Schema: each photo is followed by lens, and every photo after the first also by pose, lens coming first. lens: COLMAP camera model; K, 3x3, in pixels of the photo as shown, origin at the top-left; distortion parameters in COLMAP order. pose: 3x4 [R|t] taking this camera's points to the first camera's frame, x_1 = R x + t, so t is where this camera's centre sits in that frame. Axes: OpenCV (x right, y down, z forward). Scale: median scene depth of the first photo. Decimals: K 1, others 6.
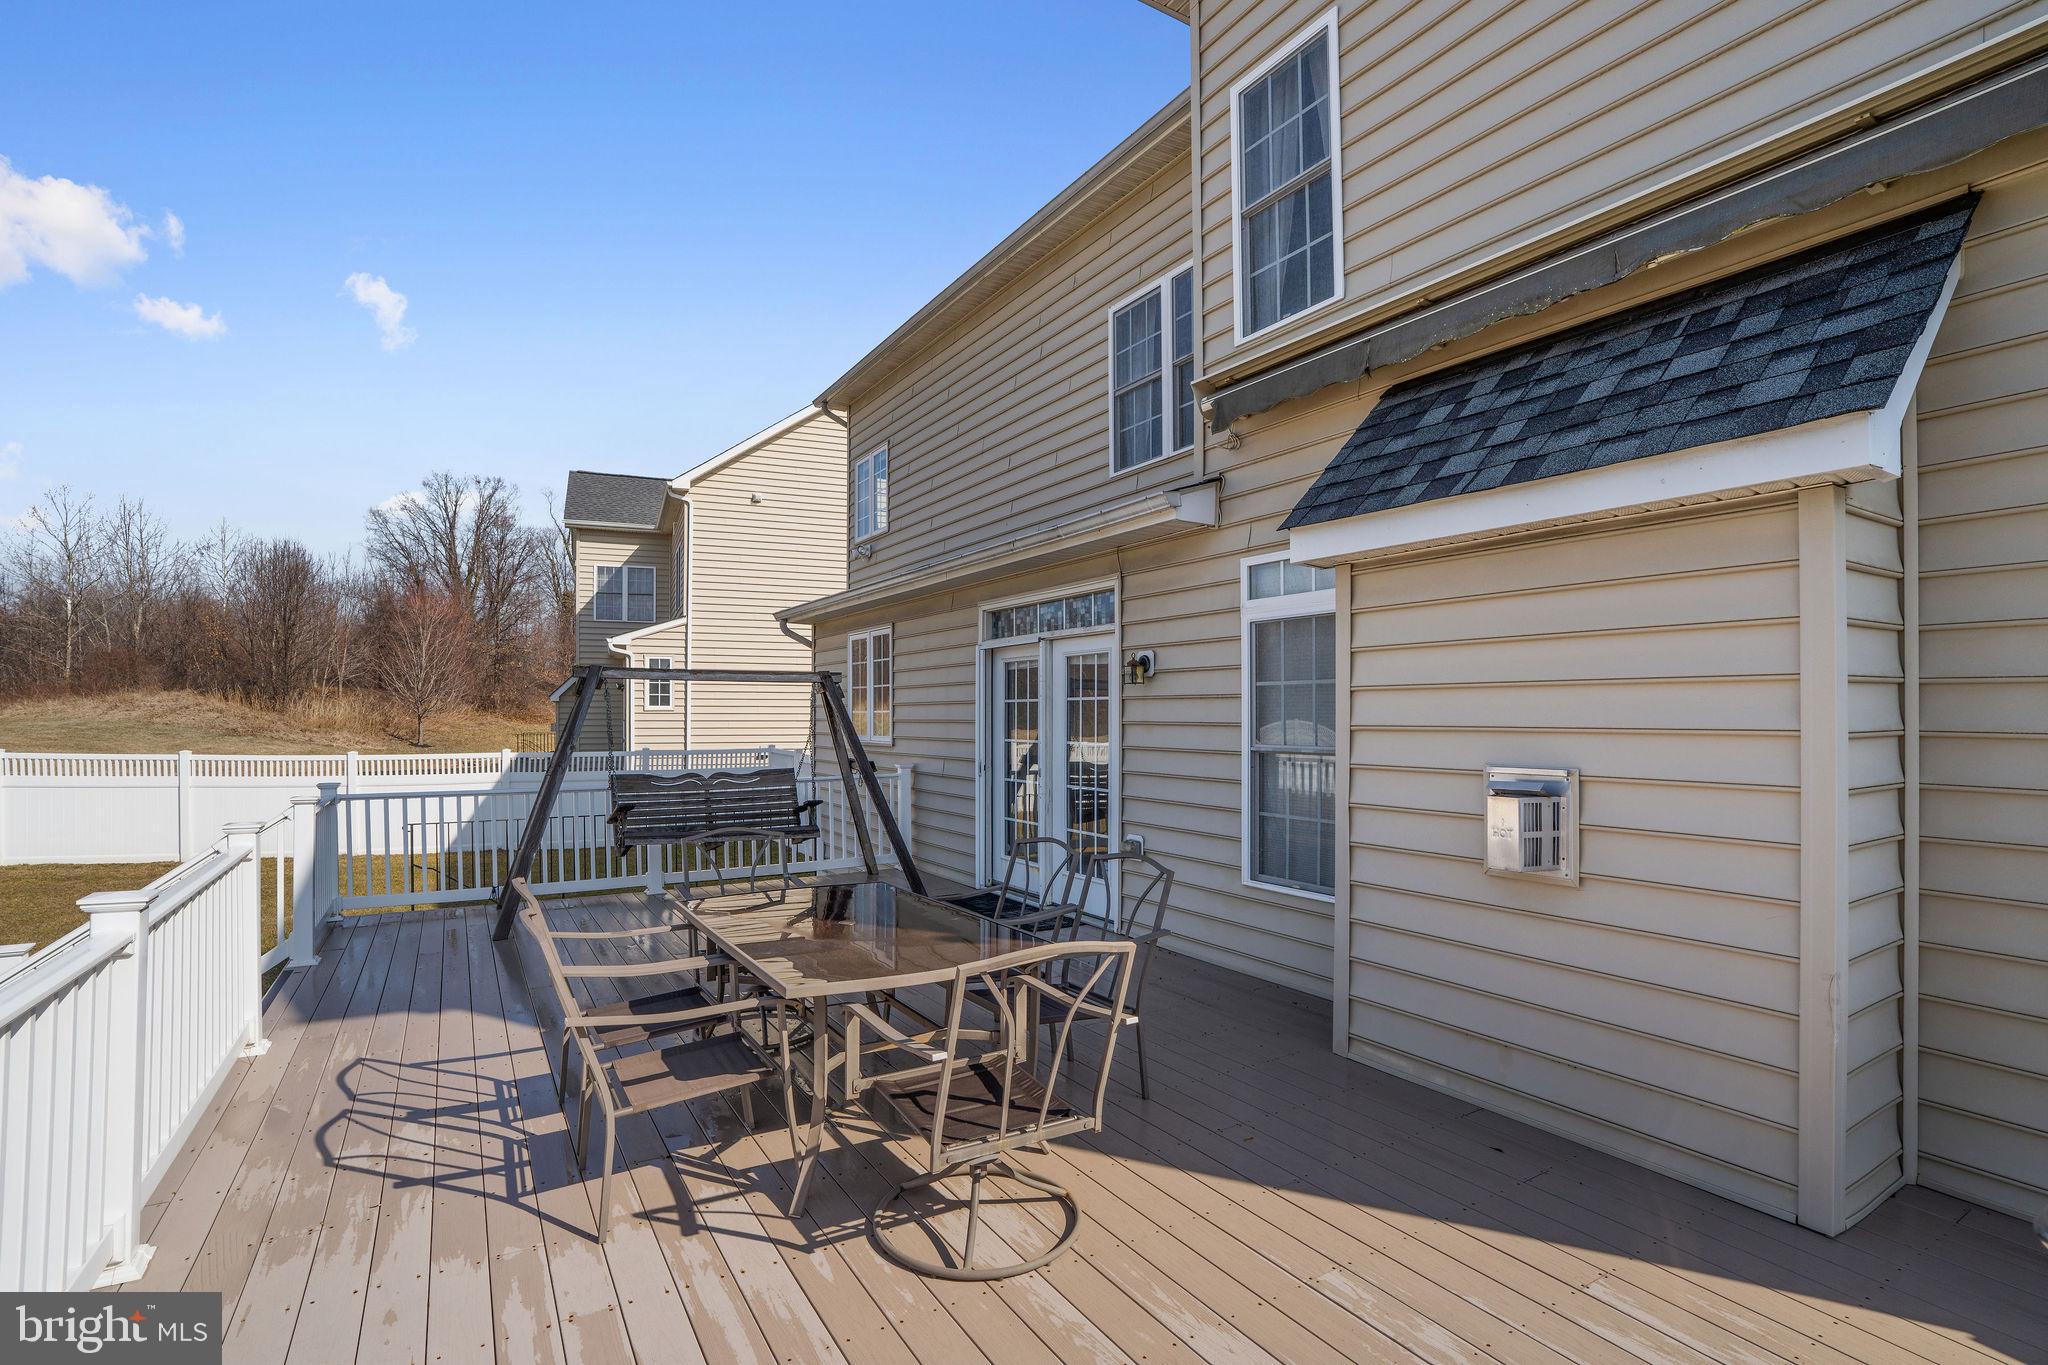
lens RADIAL K [[966.7, 0, 1017.2], [0, 966.7, 688.3], [0, 0, 1]] dist [-0.024434, 0.000128]
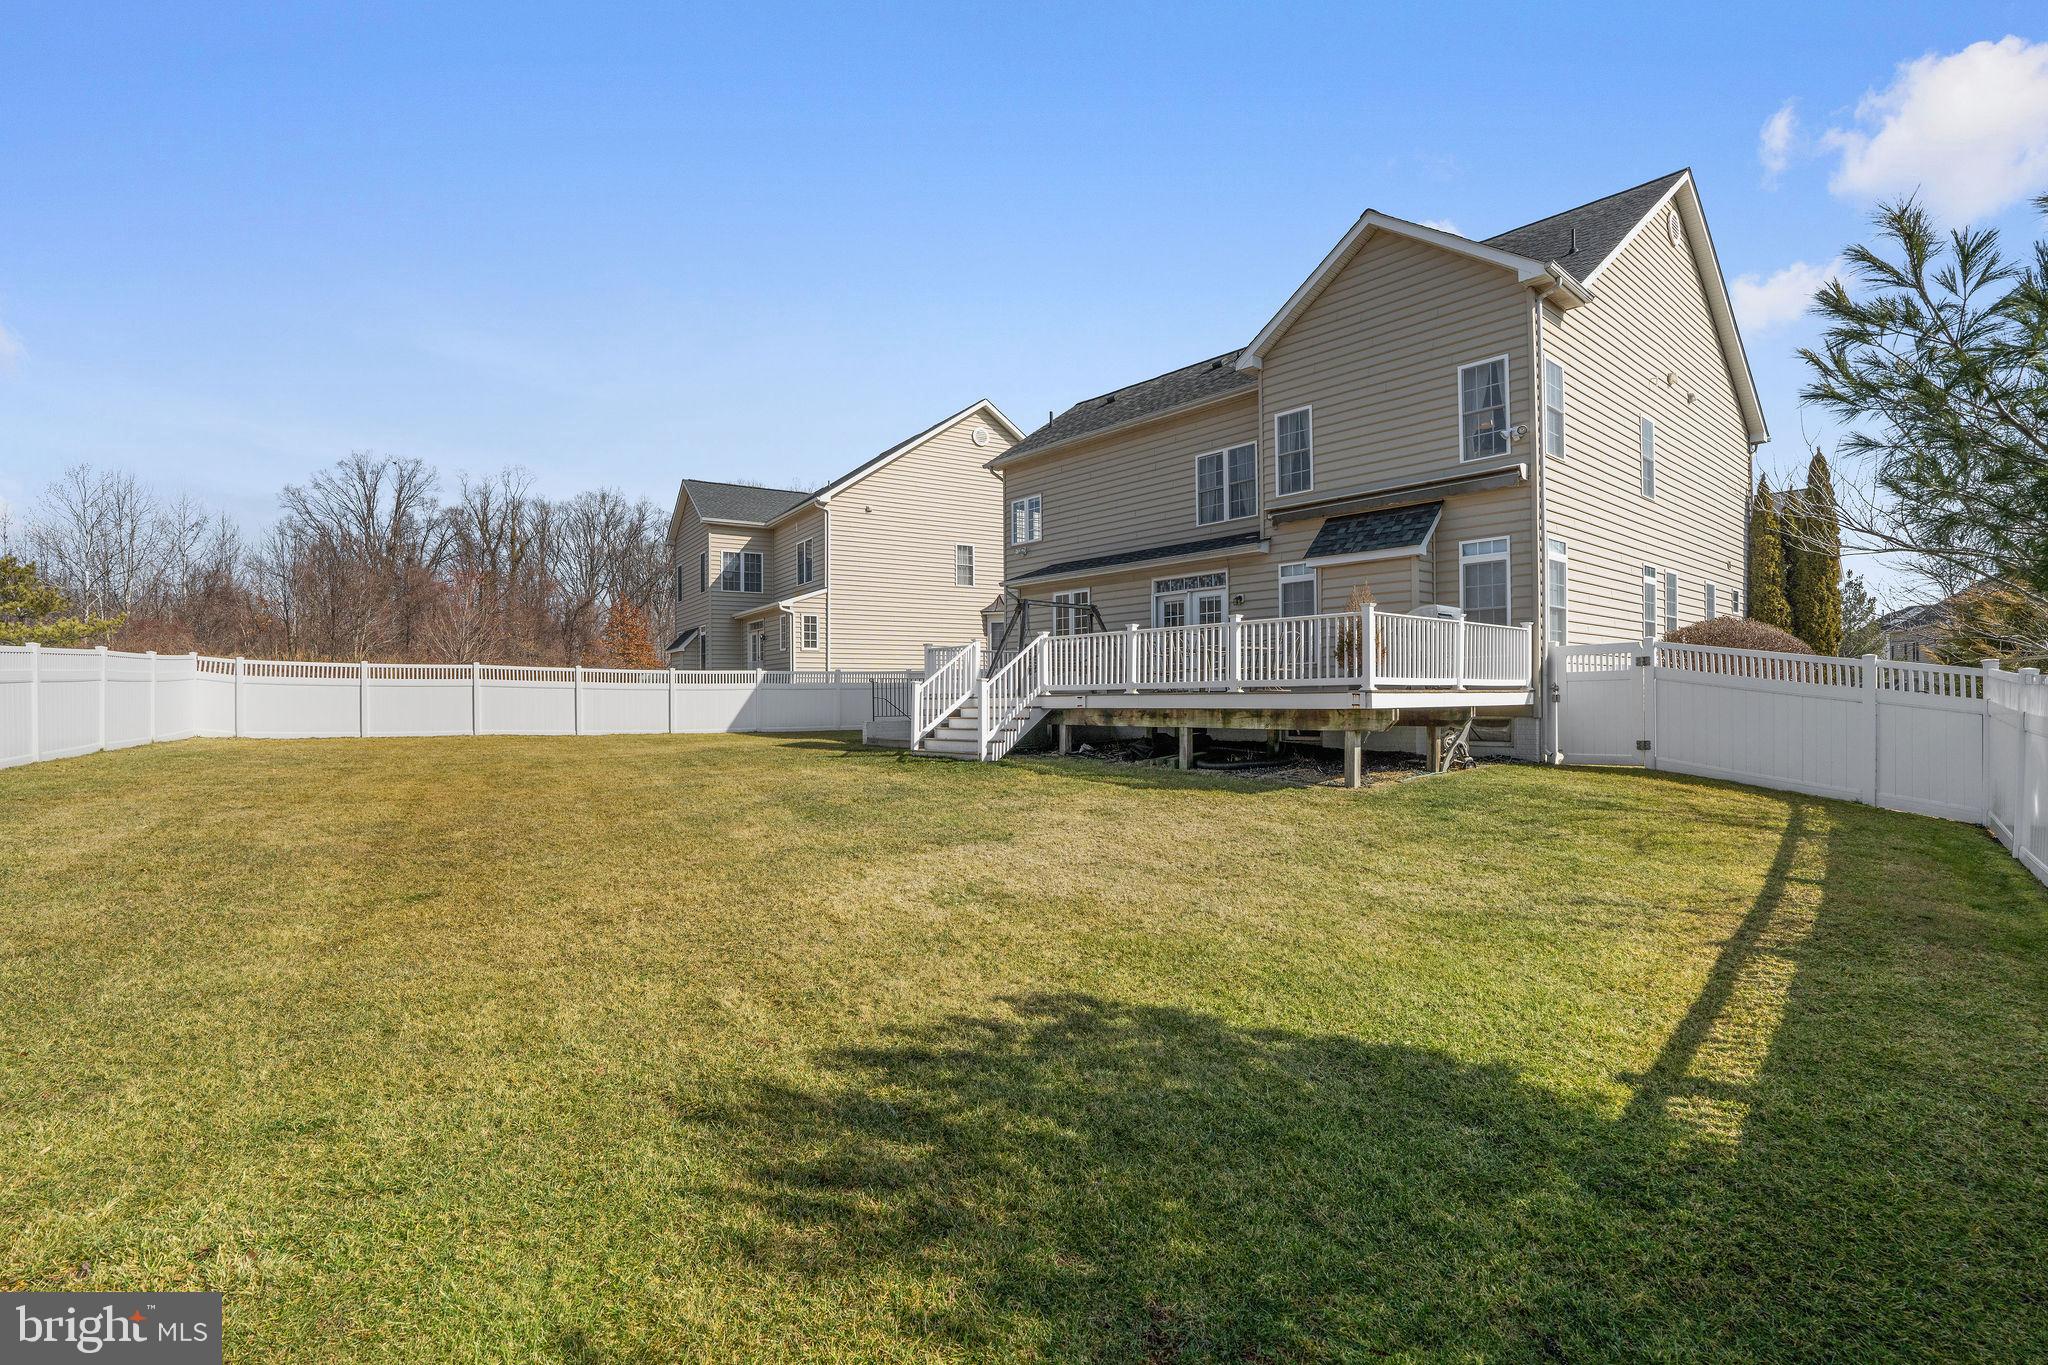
lens RADIAL K [[966.7, 0, 1020.8], [0, 966.7, 692.5], [0, 0, 1]] dist [-0.024434, 0.000128]
pose [[0.986133, -0.006452, 0.165829, -0.957466], [0.003211, 0.999799, 0.019806, 0.188981], [-0.165924, -0.018999, 0.985956, -1.695751]]
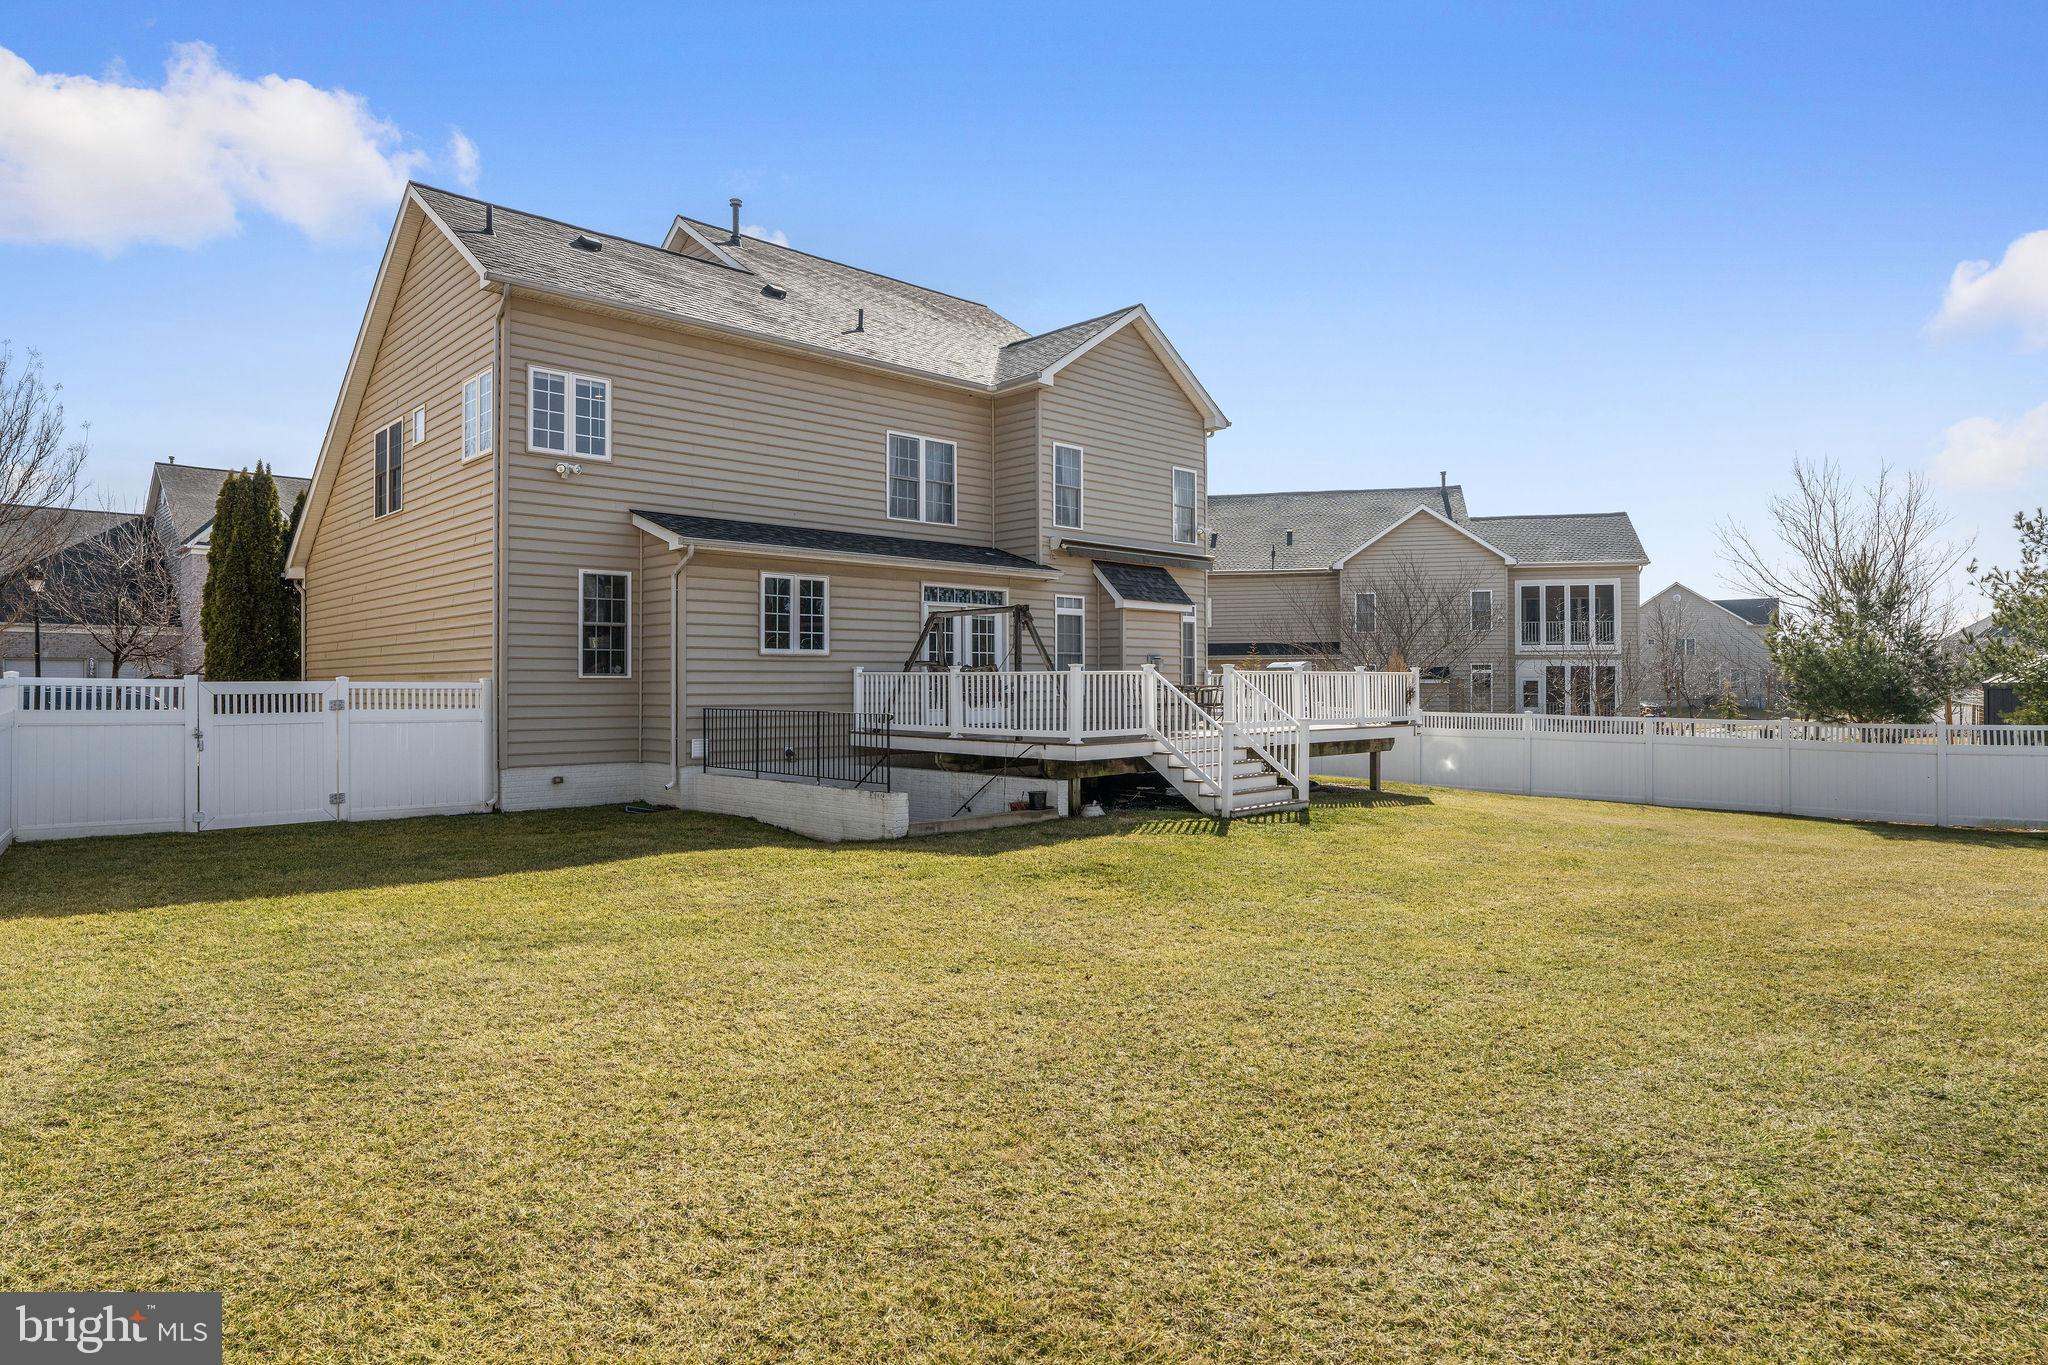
lens RADIAL K [[1170.9, 0, 1003.7], [0, 1170.9, 676.7], [0, 0, 1]] dist [-0.008067, -0.000030]
pose [[-0.201738, 0.005507, 0.979424, -2.924041], [-0.024541, 0.999642, -0.010675, 0.152921], [-0.979132, -0.026189, -0.201530, 1.614073]]
